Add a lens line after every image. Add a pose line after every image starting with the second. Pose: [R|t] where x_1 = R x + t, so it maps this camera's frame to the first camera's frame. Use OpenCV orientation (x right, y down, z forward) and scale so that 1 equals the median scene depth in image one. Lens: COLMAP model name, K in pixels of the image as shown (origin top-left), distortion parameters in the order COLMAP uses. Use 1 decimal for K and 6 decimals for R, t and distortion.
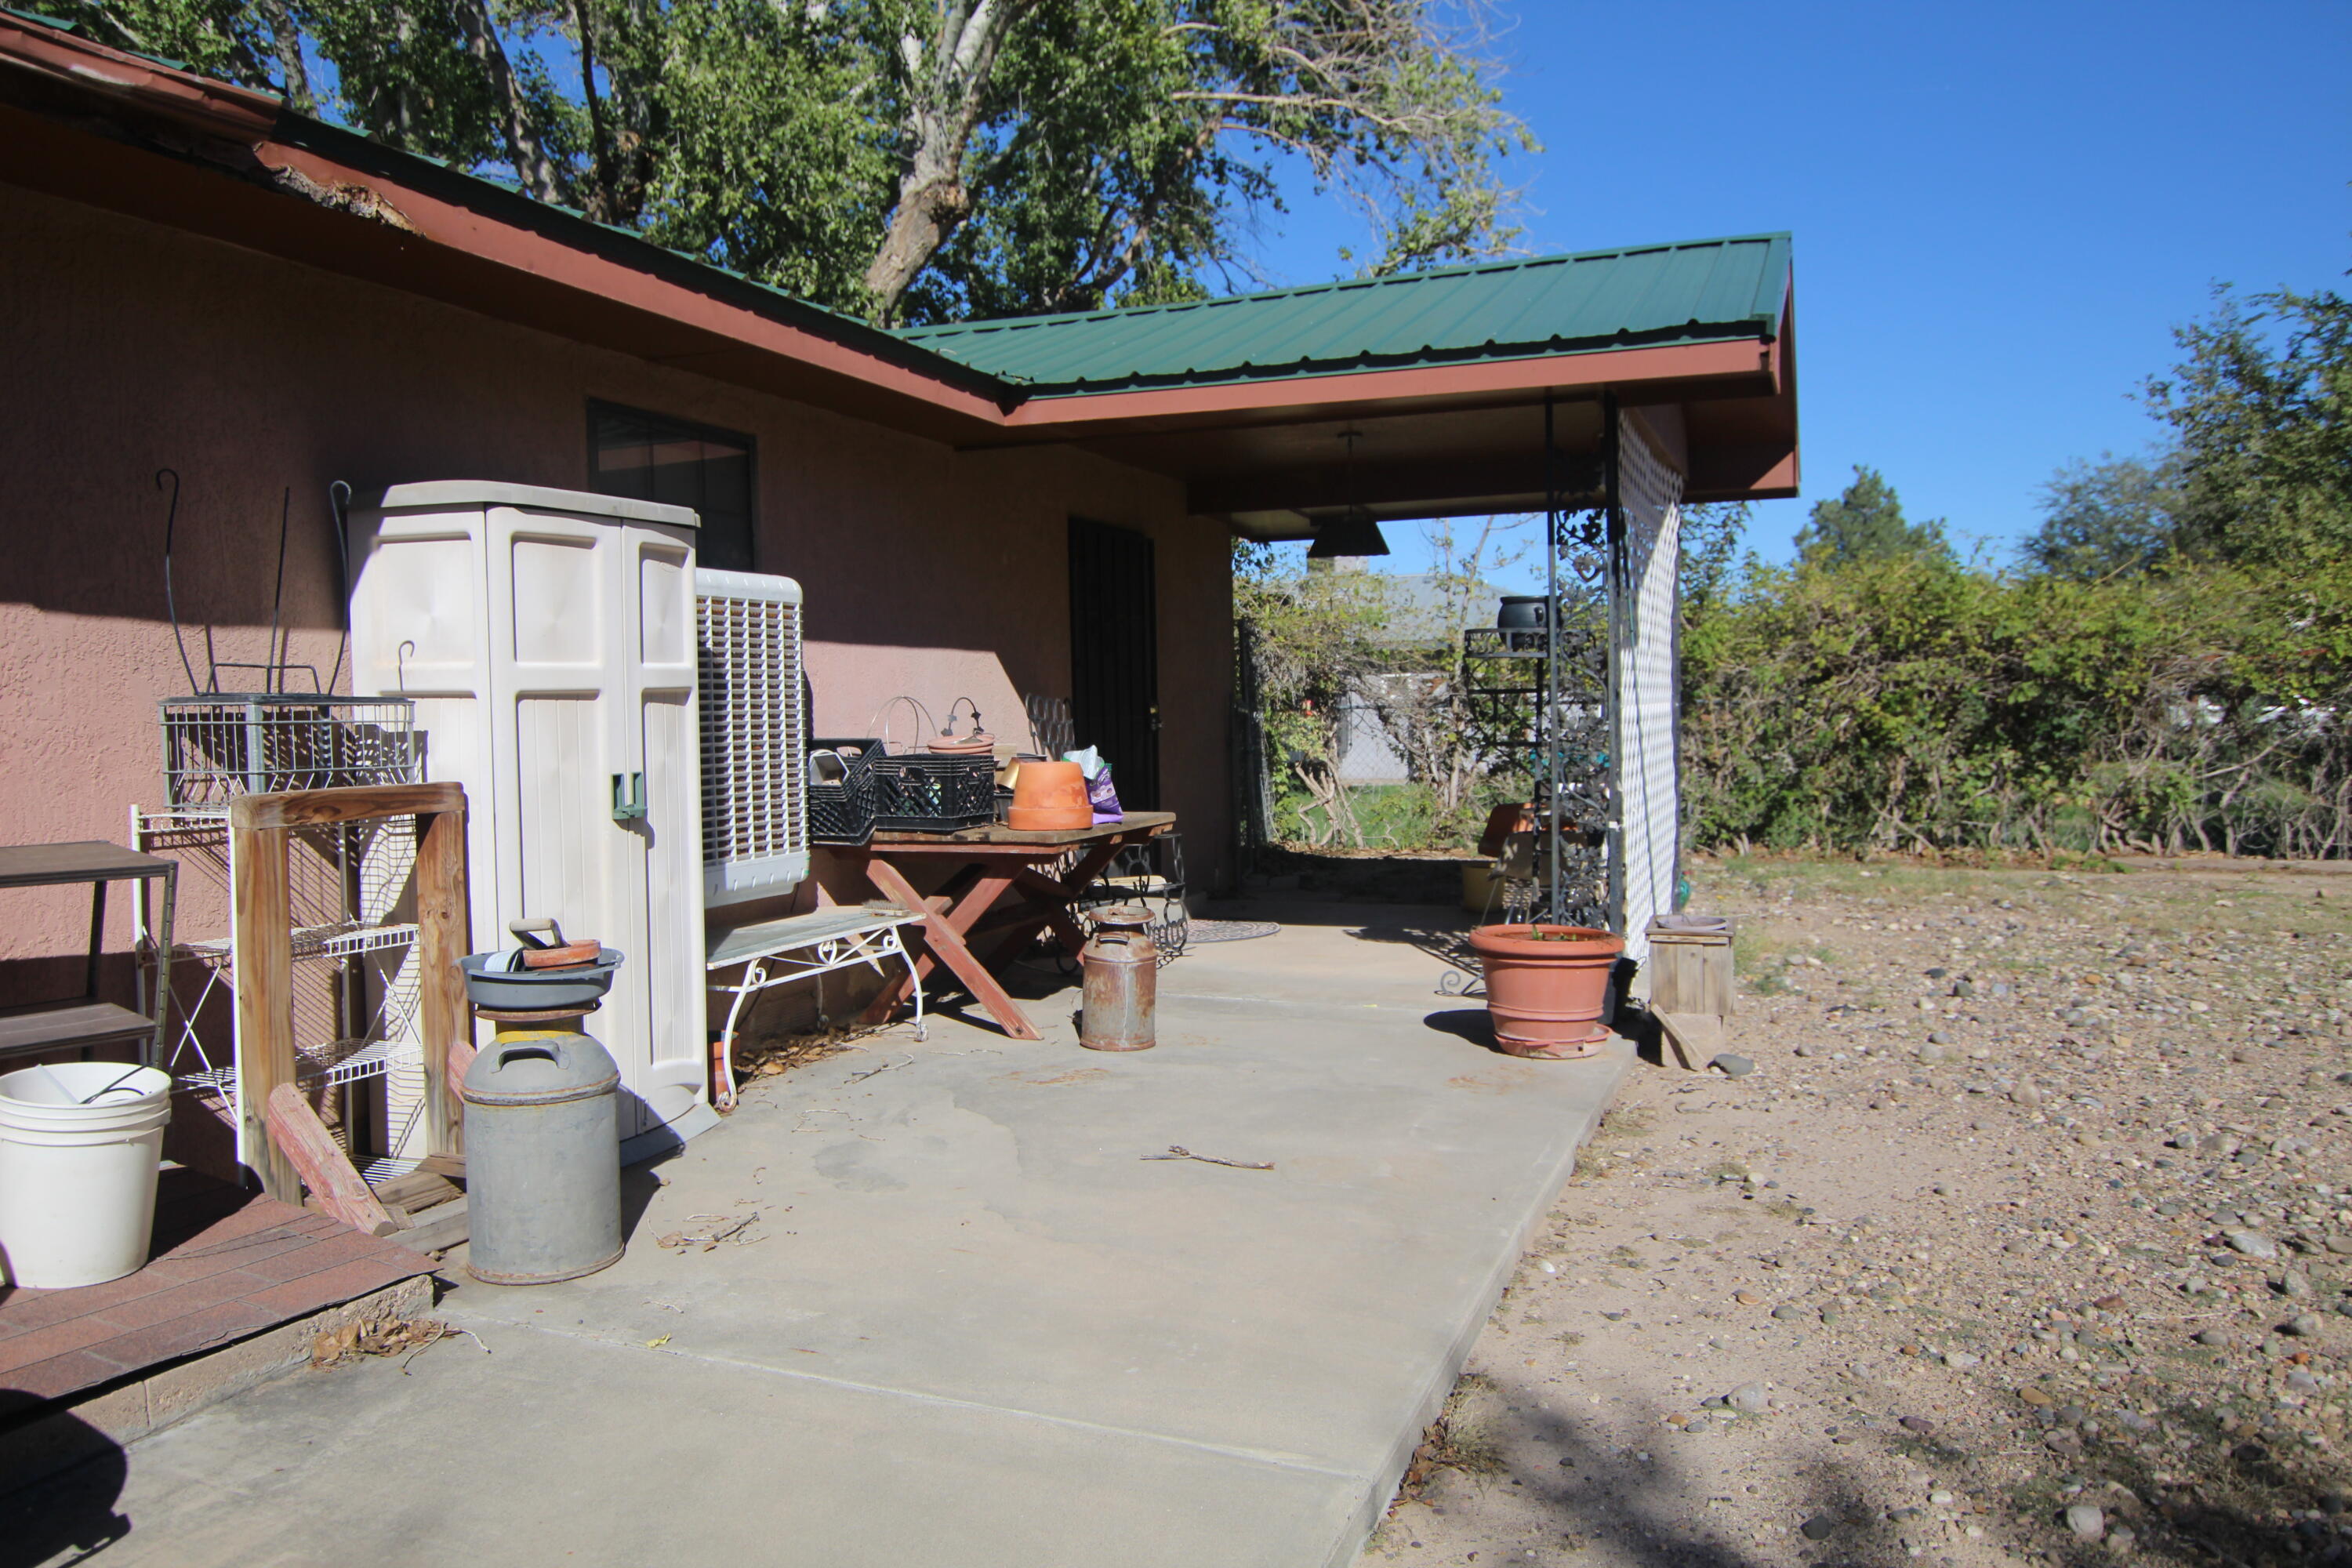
lens RADIAL K [[1648.5, 0, 1176.0], [0, 1648.5, 784.0], [0, 0, 1]] dist [-0.005675, -0.002461]
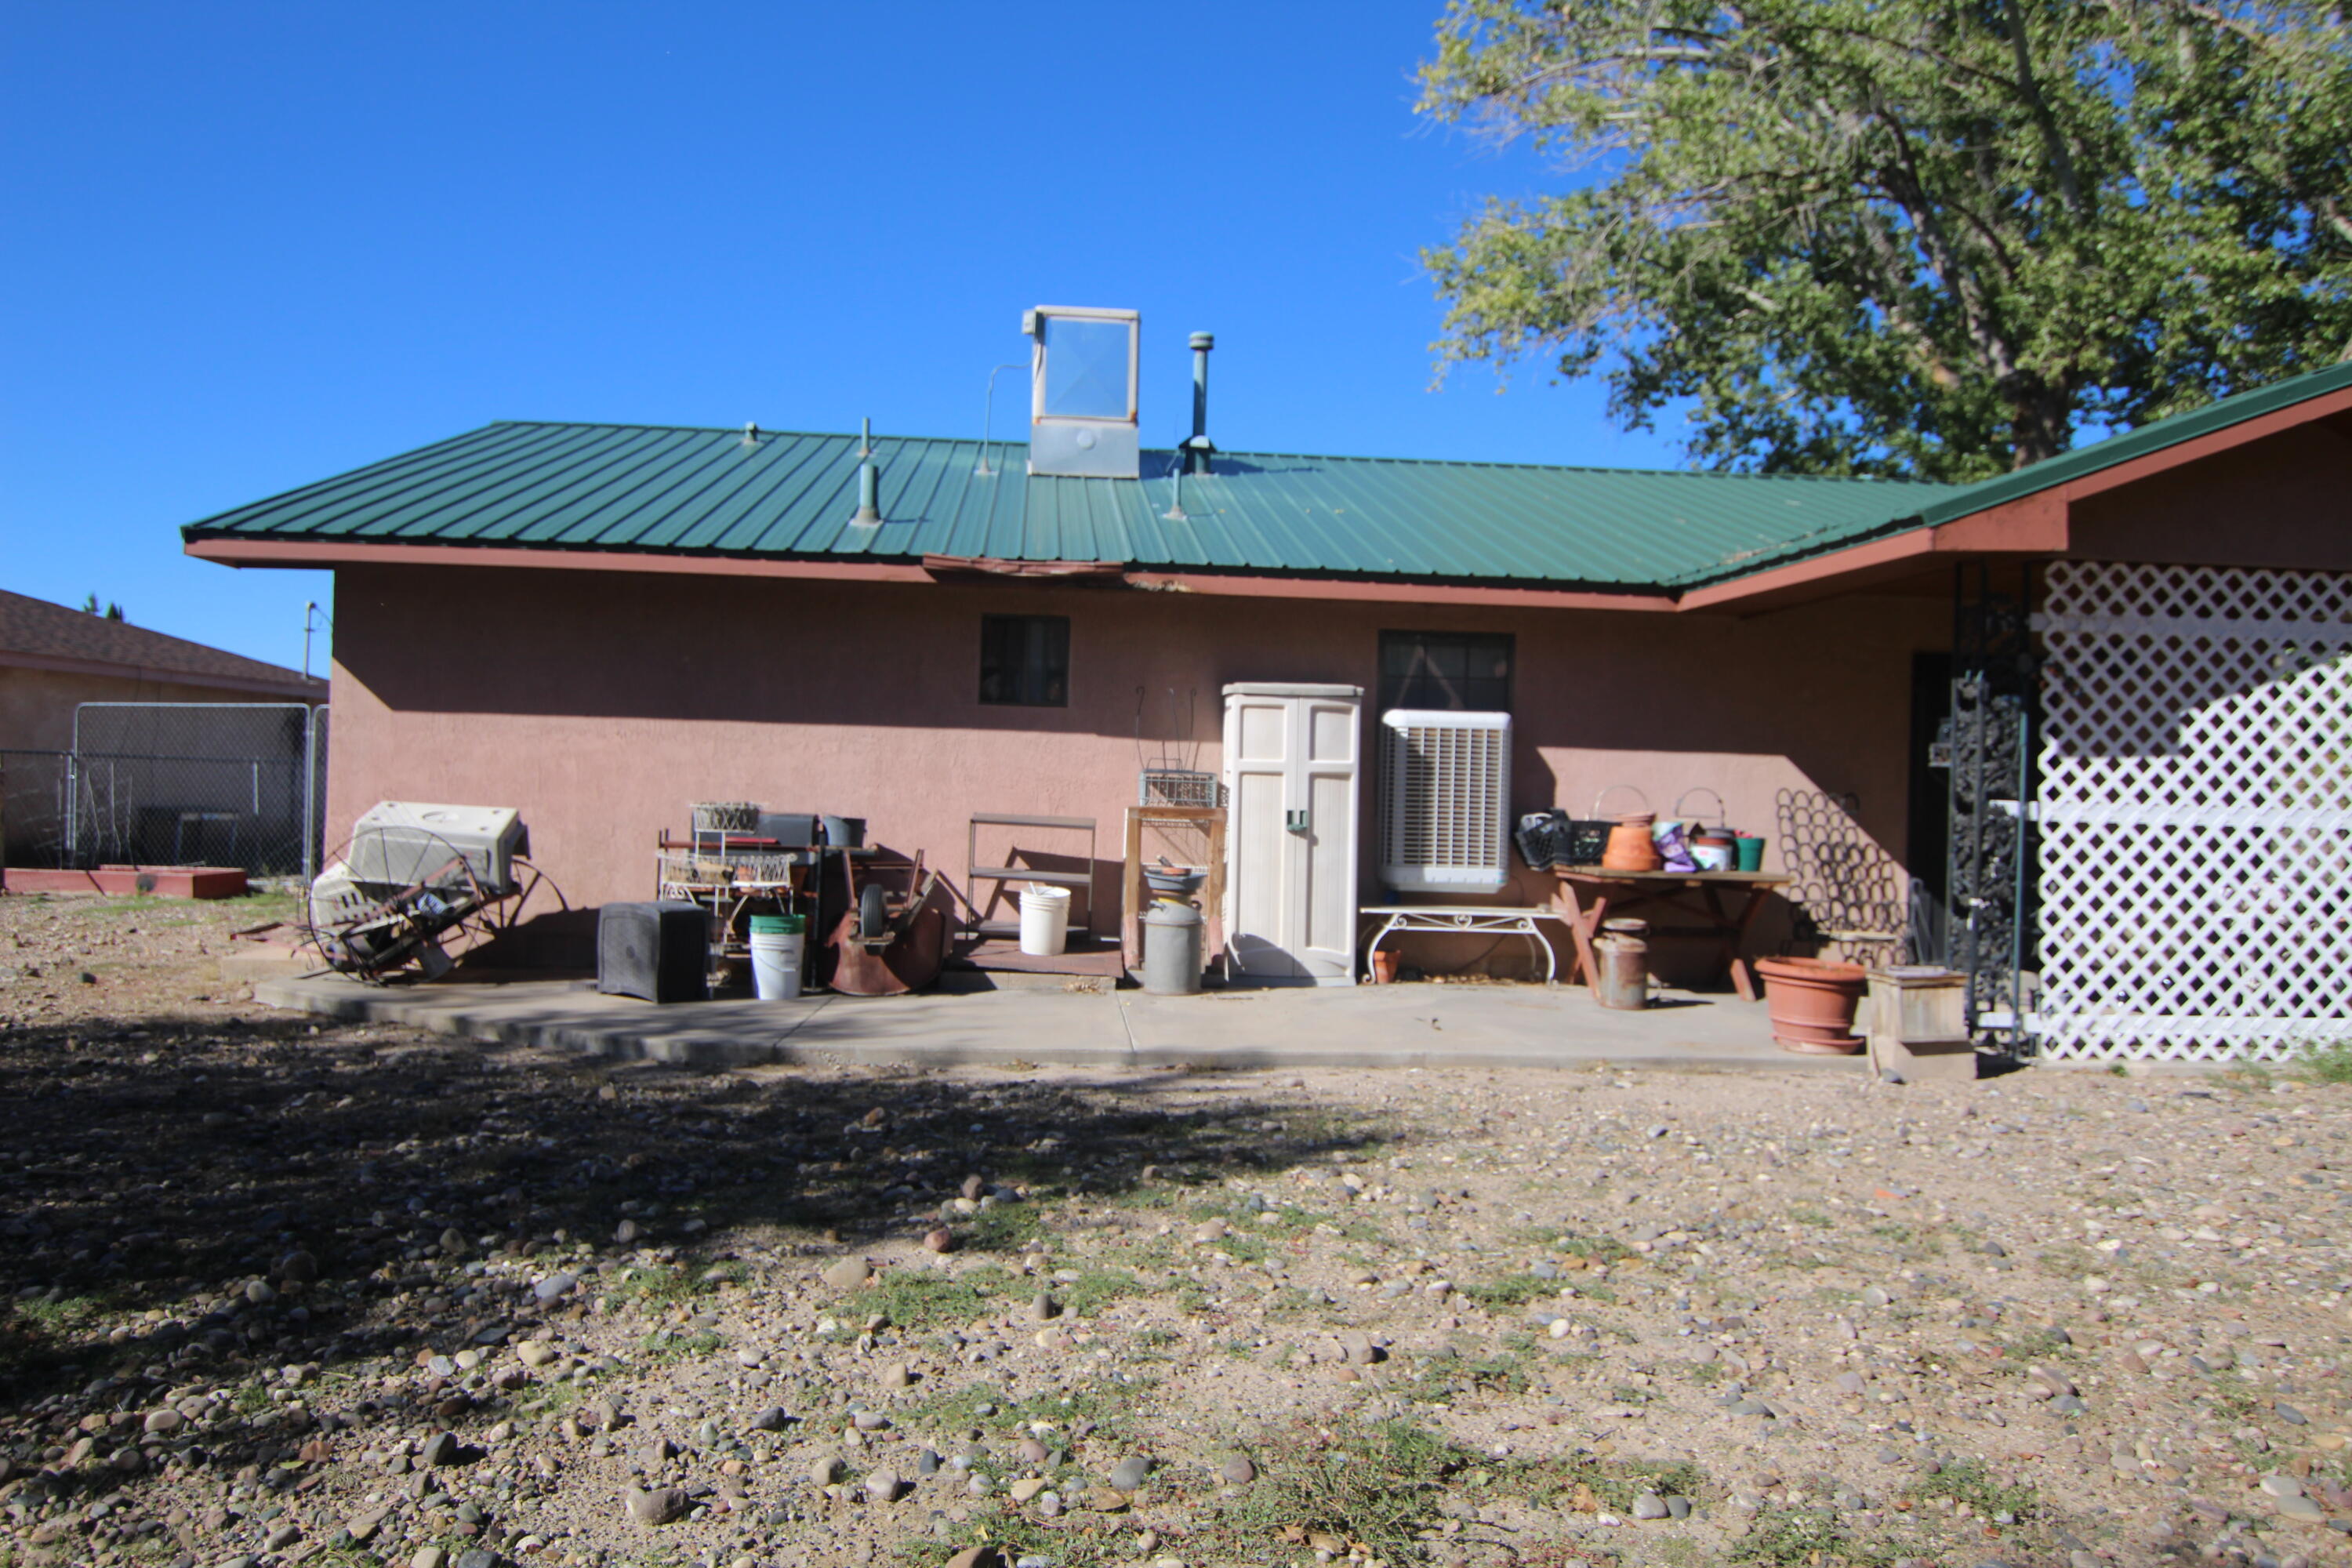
lens RADIAL K [[1648.5, 0, 1176.0], [0, 1648.5, 784.0], [0, 0, 1]] dist [-0.005675, -0.002461]
pose [[0.422779, 0.032162, -0.905662, 0.608271], [-0.081251, 0.996690, -0.002535, -0.008670], [0.902583, 0.074657, 0.423993, -0.031728]]
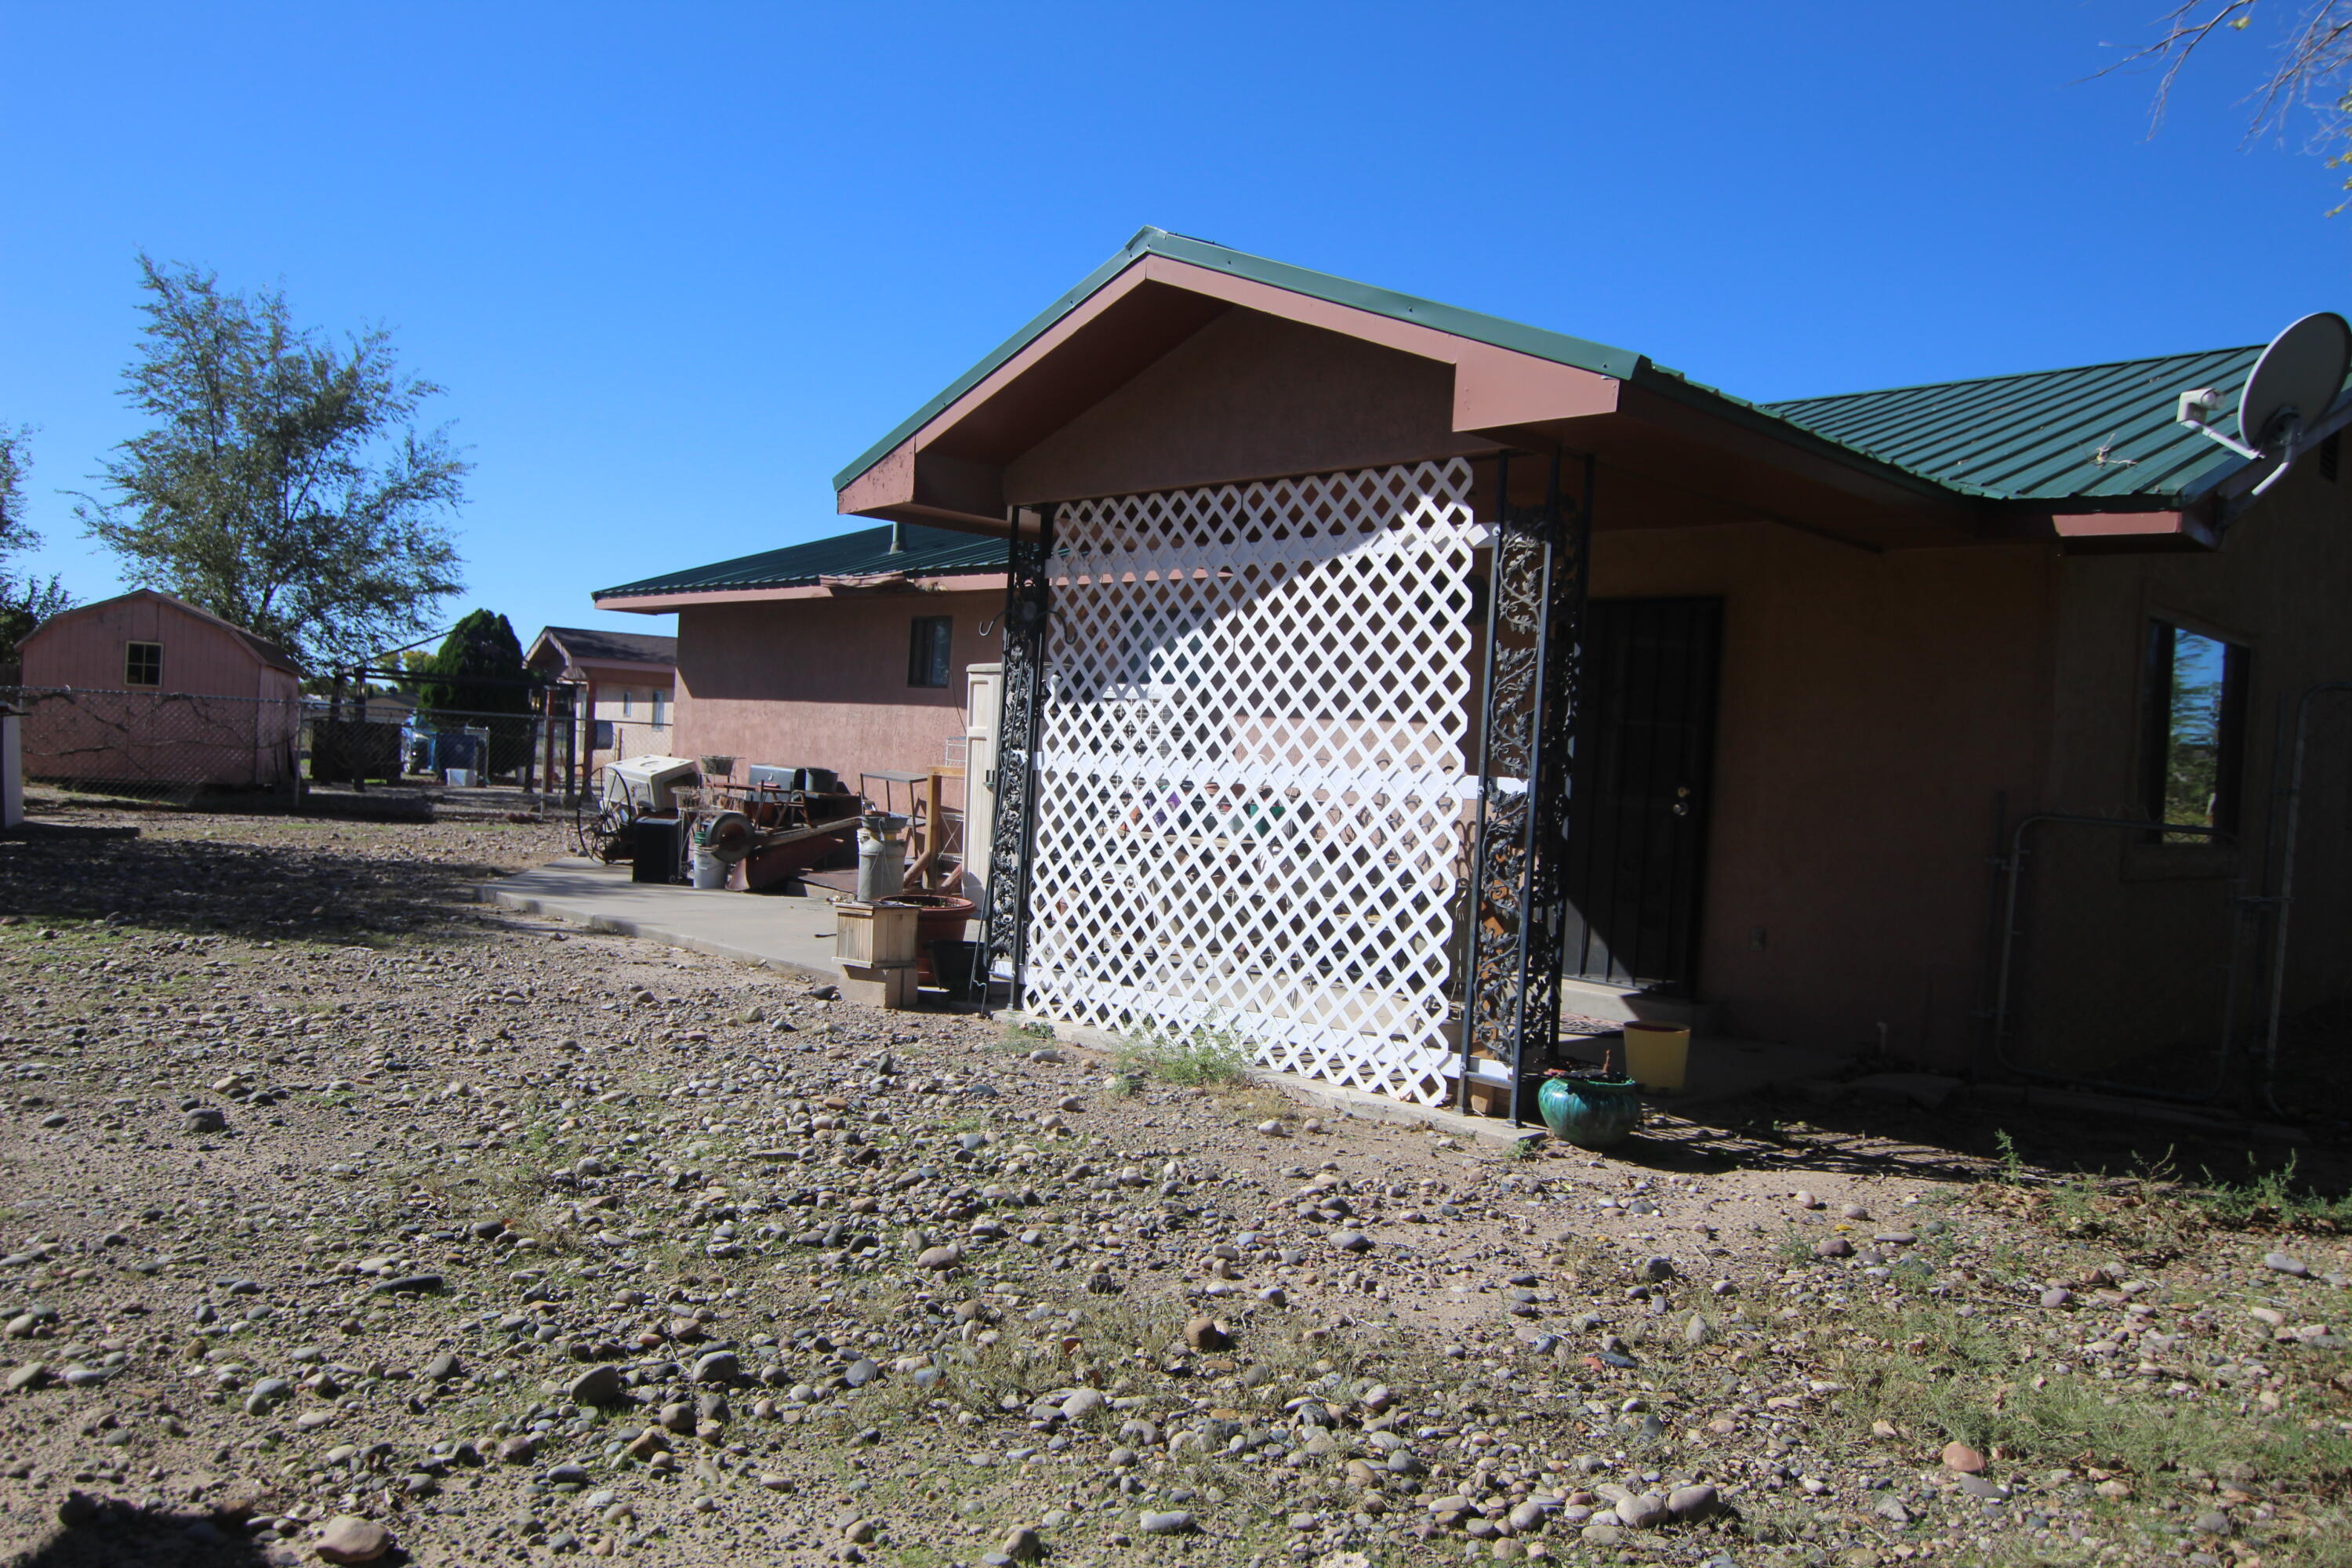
lens RADIAL K [[1648.5, 0, 1176.0], [0, 1648.5, 784.0], [0, 0, 1]] dist [-0.005675, -0.002461]
pose [[-0.416070, 0.021893, -0.909069, 0.729190], [-0.083252, 0.994594, 0.062056, -0.064970], [0.905513, 0.101502, -0.411999, 0.906600]]
